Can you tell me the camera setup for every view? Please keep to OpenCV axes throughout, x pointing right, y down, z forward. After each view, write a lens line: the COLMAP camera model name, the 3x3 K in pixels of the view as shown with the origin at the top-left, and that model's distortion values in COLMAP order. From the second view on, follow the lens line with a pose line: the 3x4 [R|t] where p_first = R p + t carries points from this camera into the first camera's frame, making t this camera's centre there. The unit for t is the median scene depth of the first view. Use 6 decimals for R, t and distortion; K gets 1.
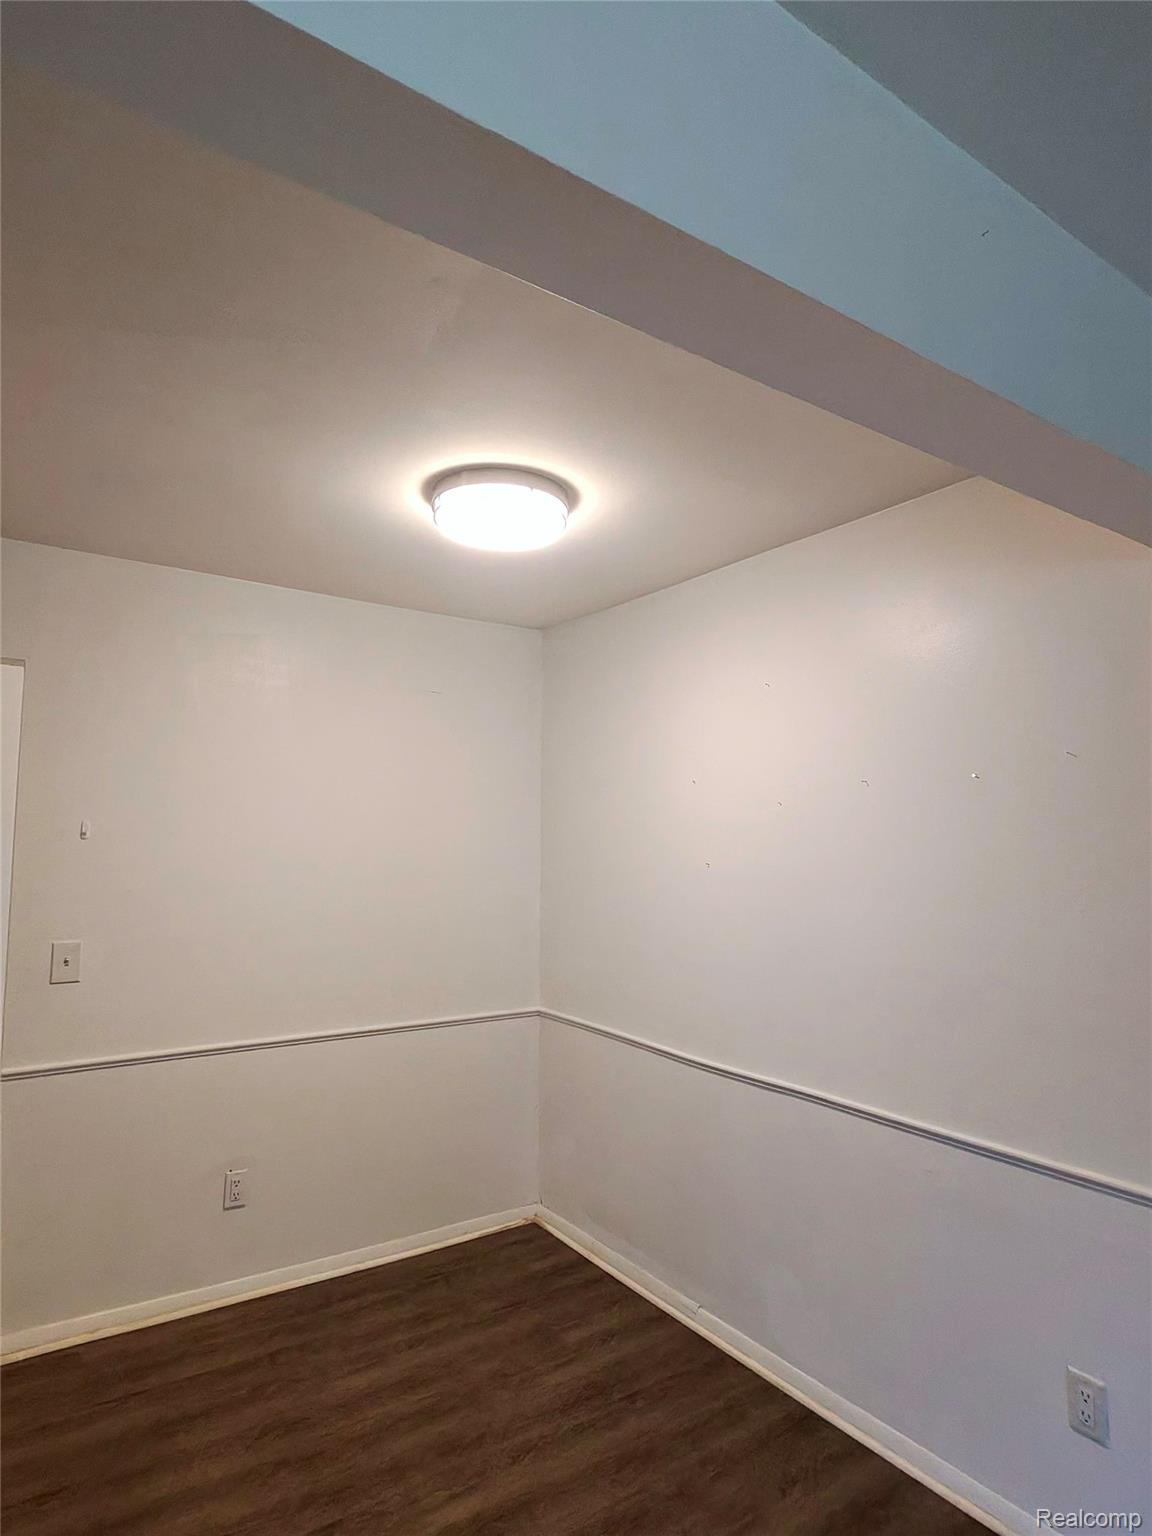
lens RADIAL K [[864.0, 0, 576.0], [0, 864.0, 768.0], [0, 0, 1]] dist [-0.004877, -0.001101]
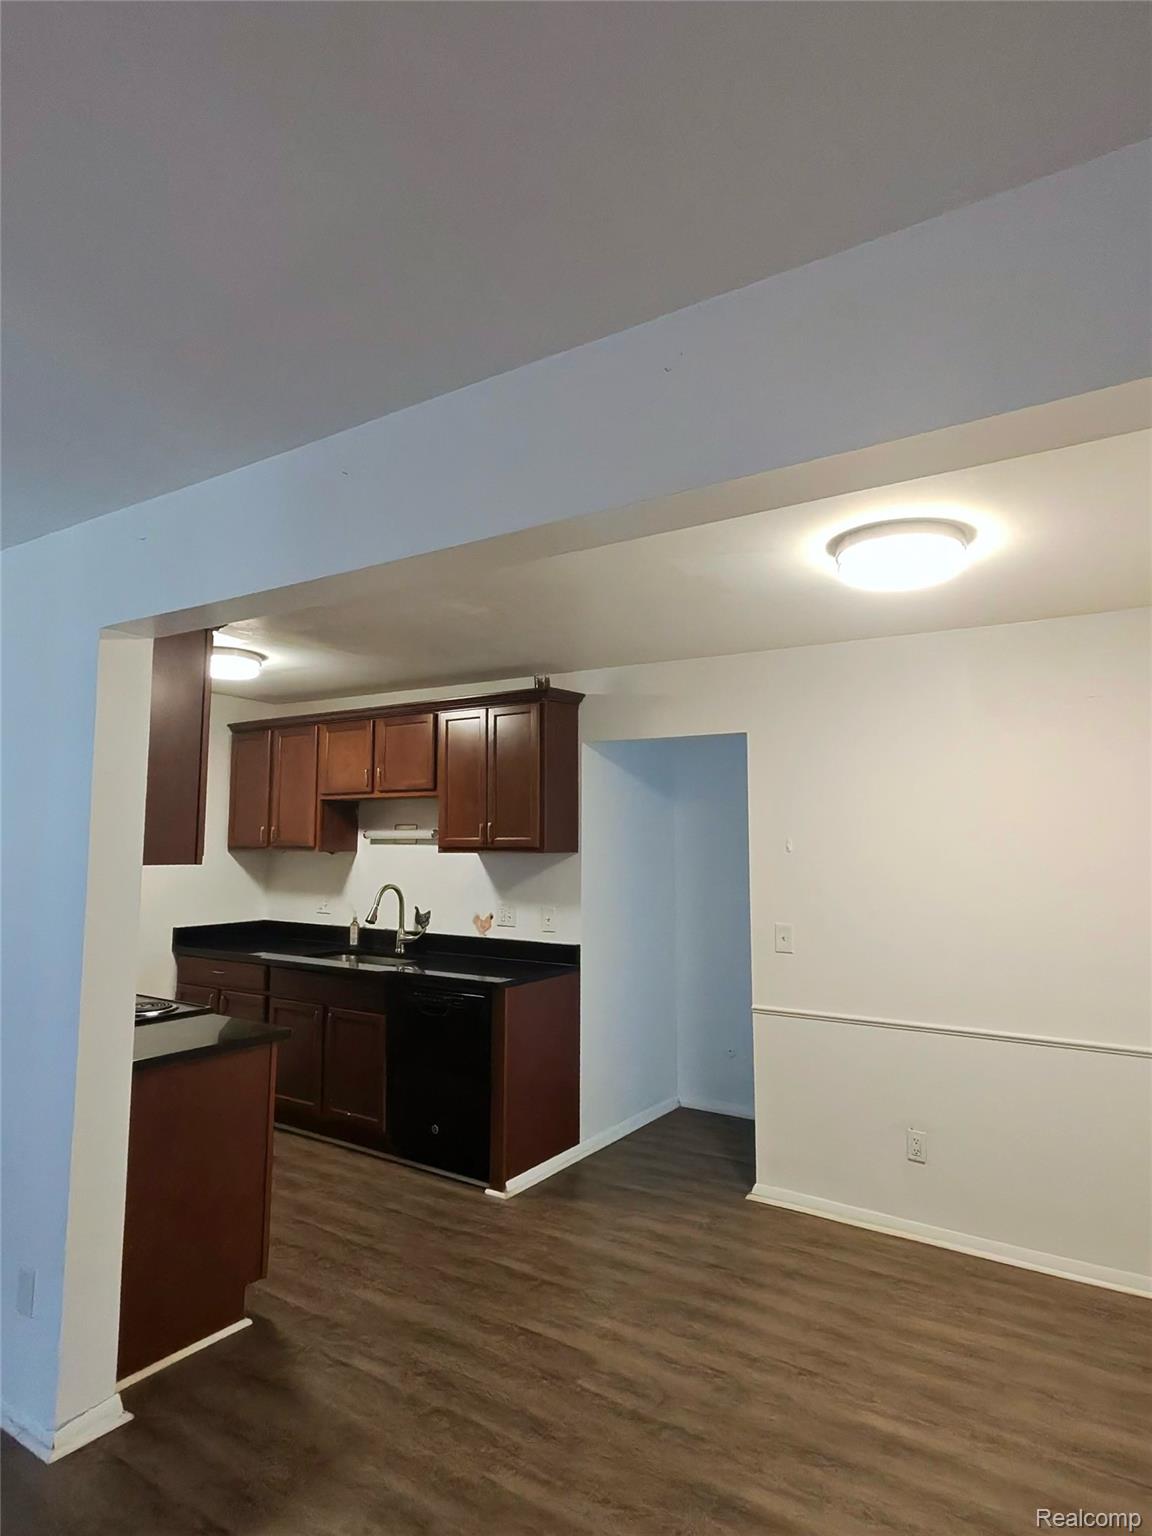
lens RADIAL K [[864.0, 0, 576.0], [0, 864.0, 768.0], [0, 0, 1]] dist [-0.004877, -0.001101]
pose [[0.408764, -0.073989, -0.909636, 0.645889], [0.067569, 0.996426, -0.050684, -0.006860], [0.910135, -0.040746, 0.412302, 0.117450]]
